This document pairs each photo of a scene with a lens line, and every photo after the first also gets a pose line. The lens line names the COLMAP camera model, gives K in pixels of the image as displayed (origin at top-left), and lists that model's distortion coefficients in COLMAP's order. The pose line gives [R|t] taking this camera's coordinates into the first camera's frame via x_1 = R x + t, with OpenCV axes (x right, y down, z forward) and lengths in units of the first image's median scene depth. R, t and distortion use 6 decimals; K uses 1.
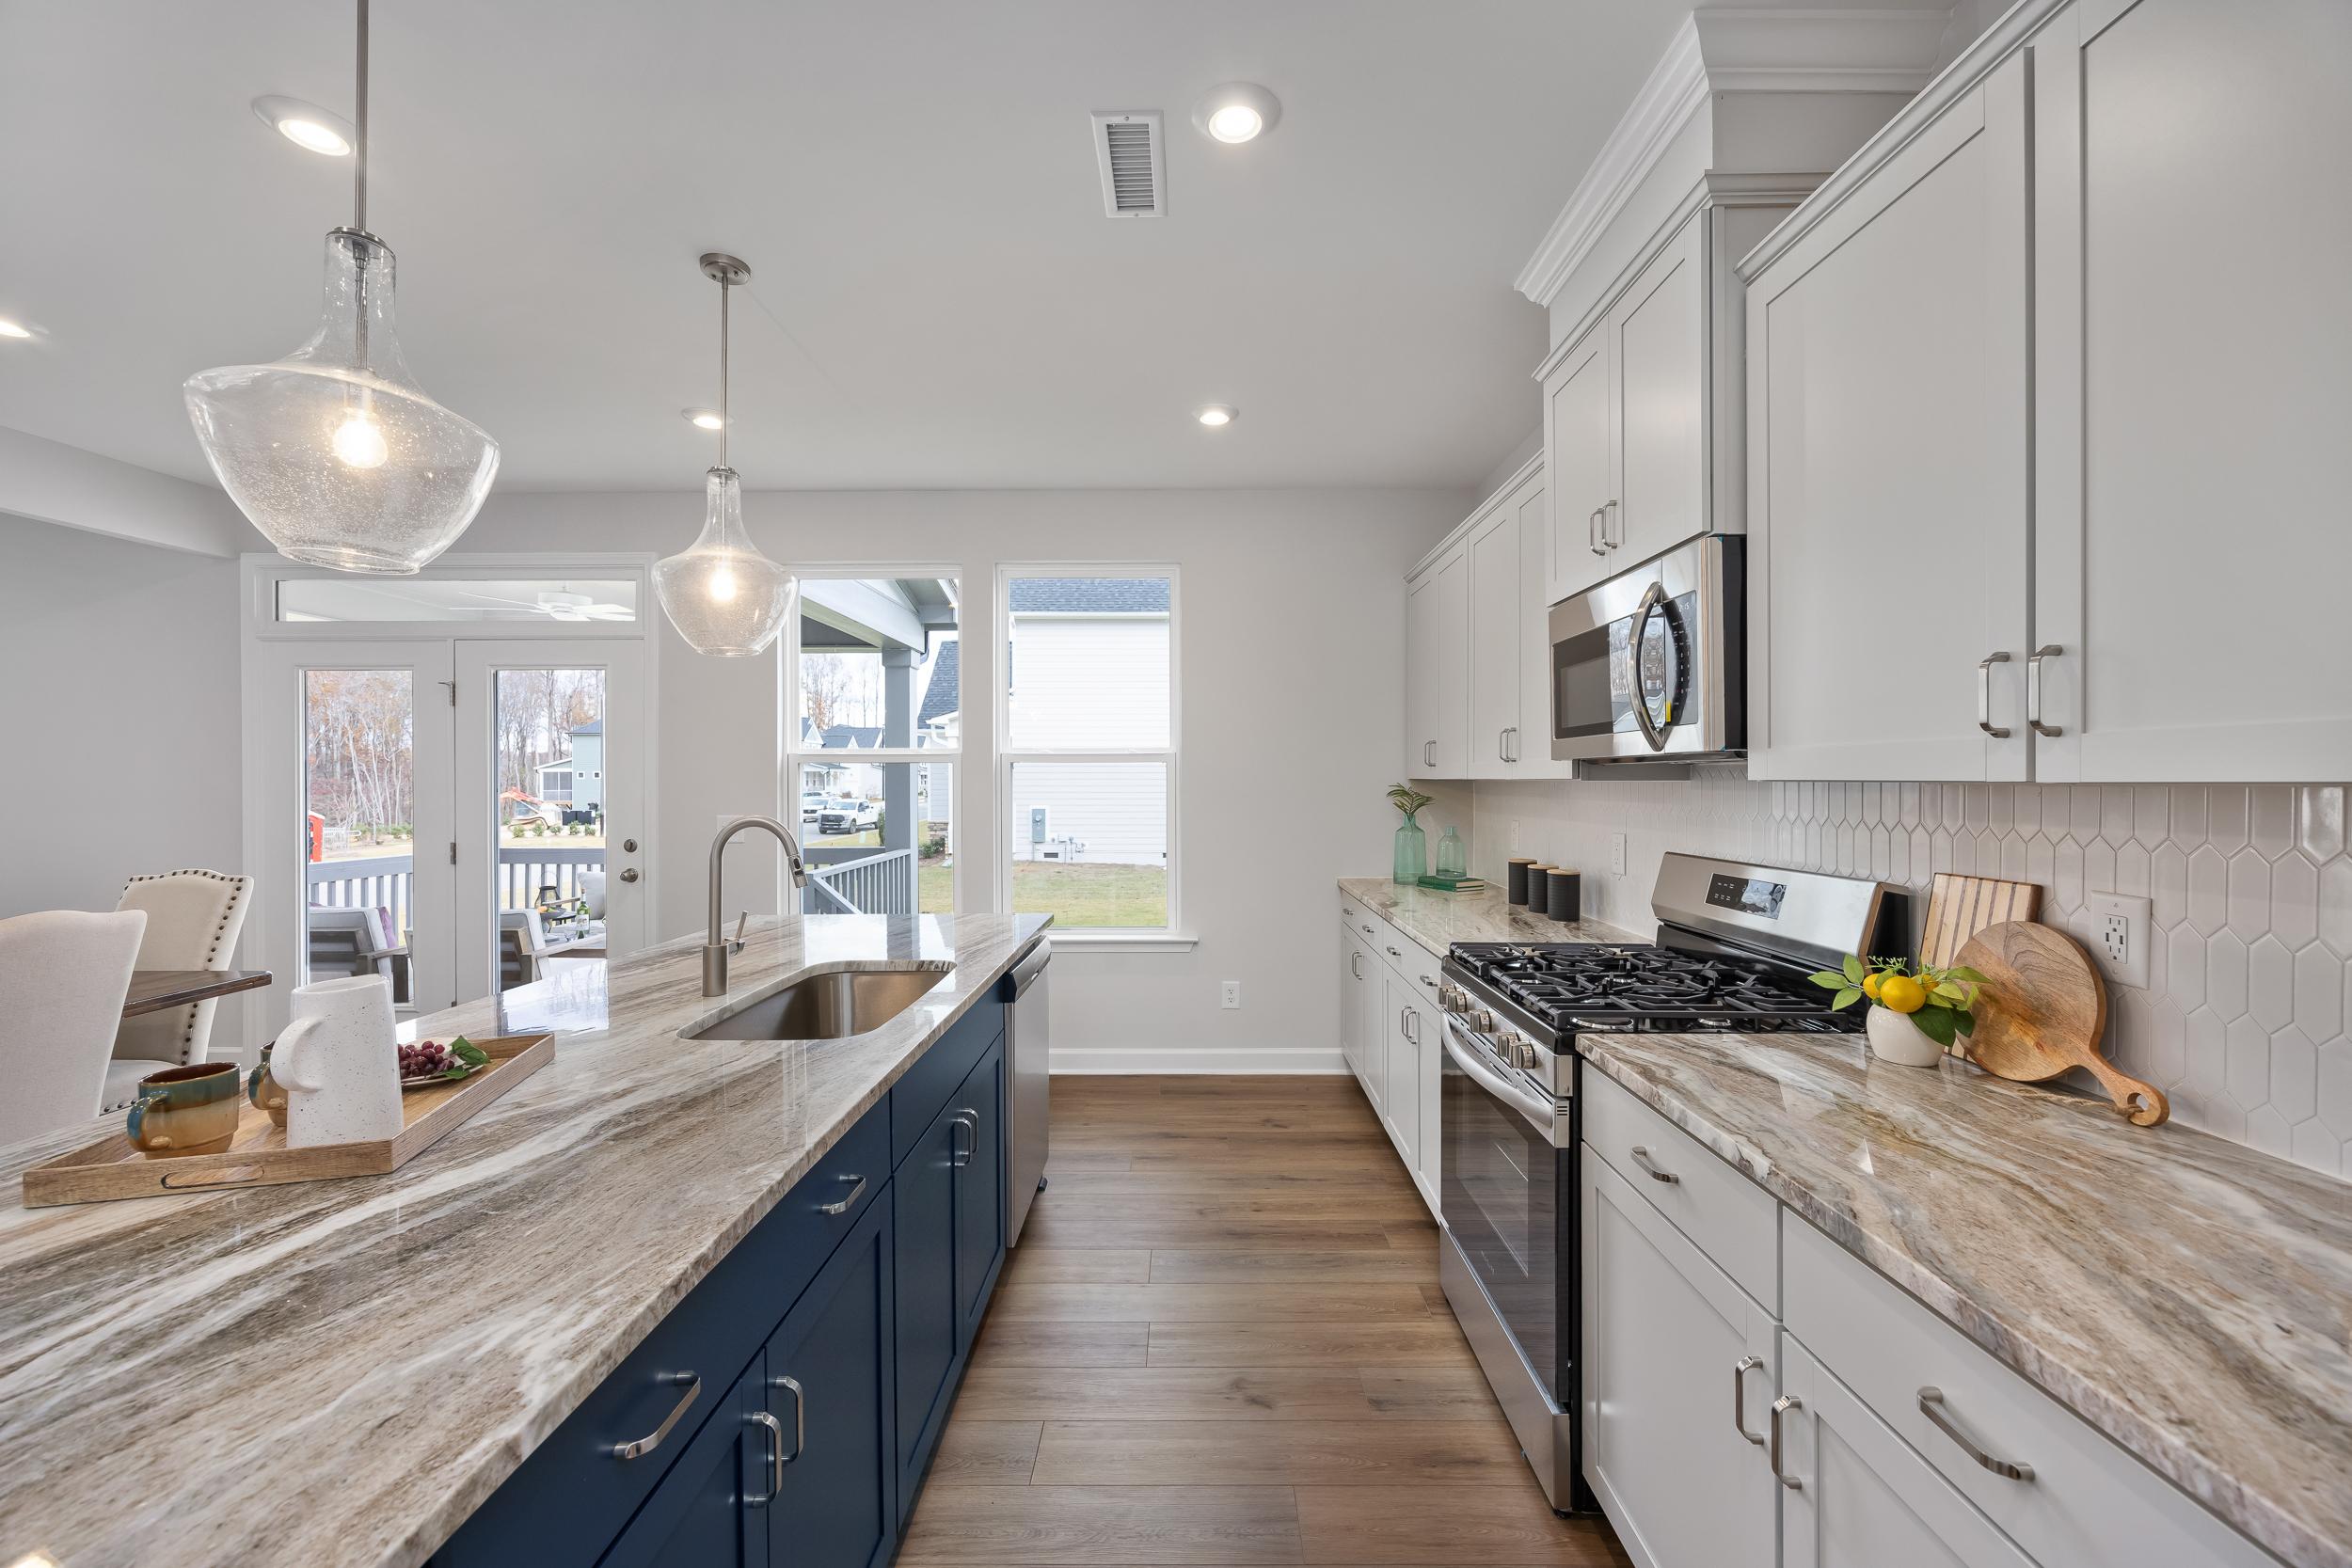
lens RADIAL K [[929.3, 0, 1178.2], [0, 929.3, 784.7], [0, 0, 1]] dist [-0.002319, -0.000509]
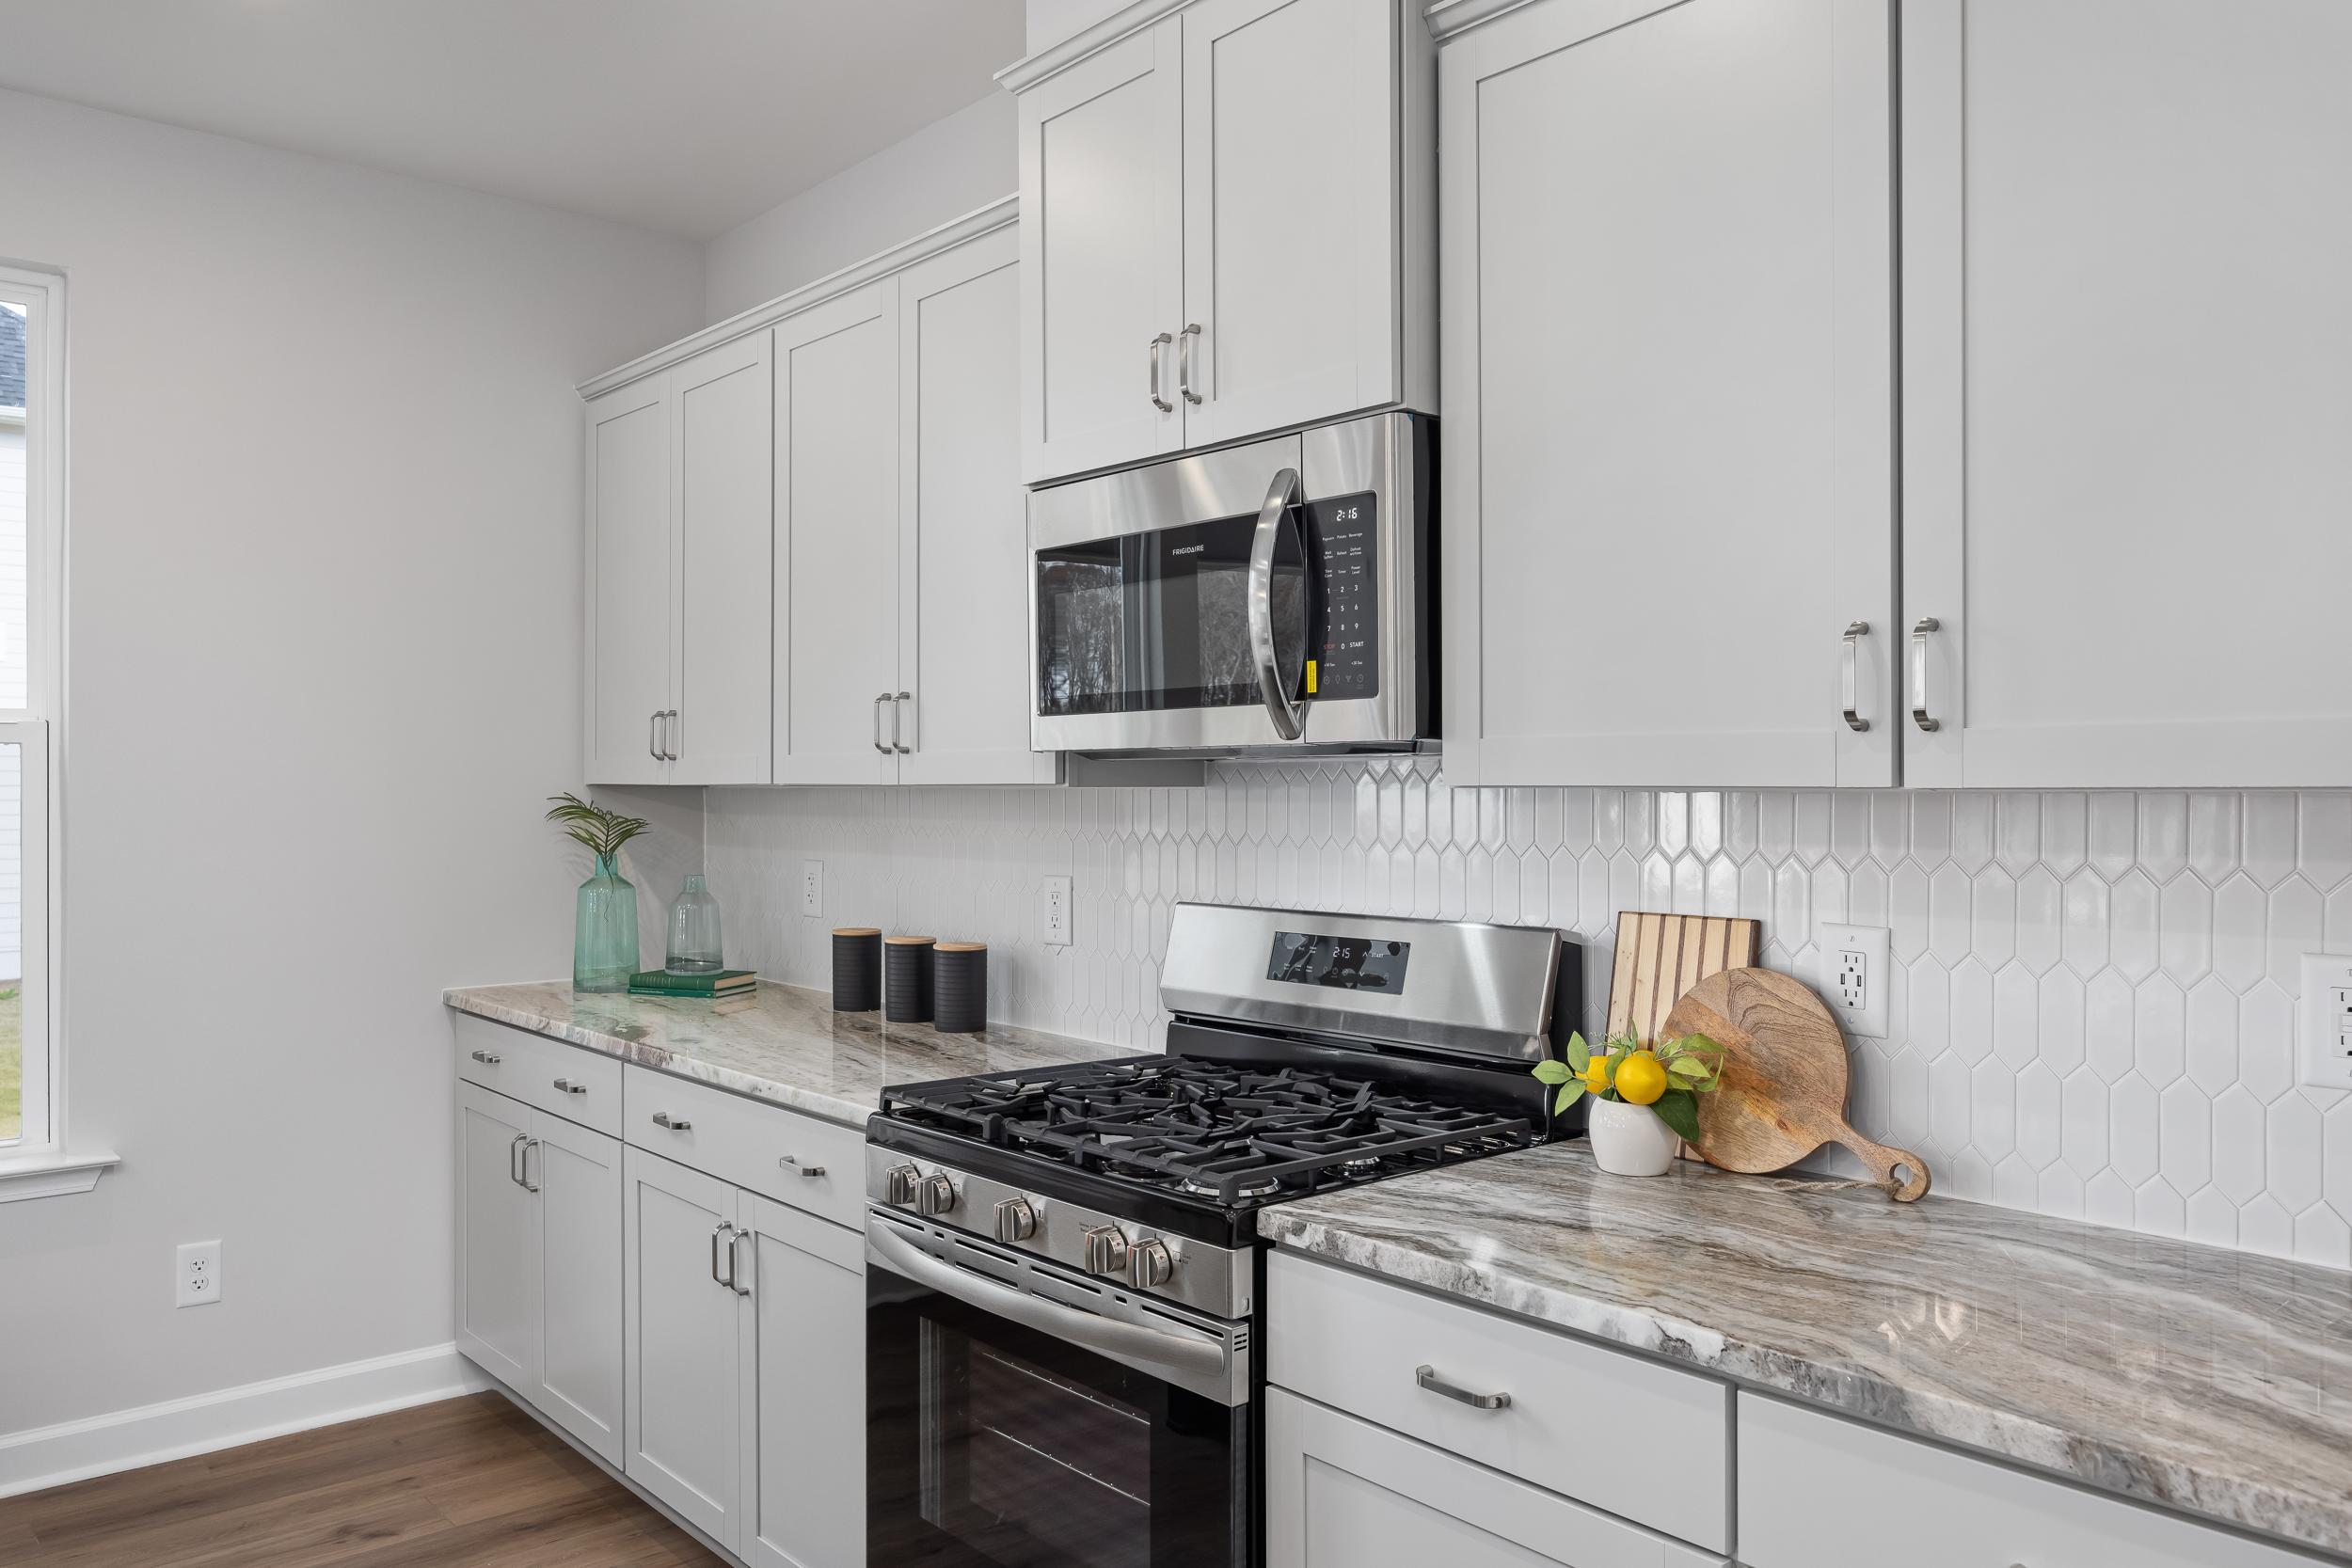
lens RADIAL K [[1735.6, 0, 1176.3], [0, 1735.6, 782.3], [0, 0, 1]] dist [-0.011933, 0.004366]
pose [[0.750990, 0.003703, 0.660304, -0.405190], [0.002135, 0.999965, -0.008036, 0.002732], [-0.660310, 0.007445, 0.750956, 0.224724]]
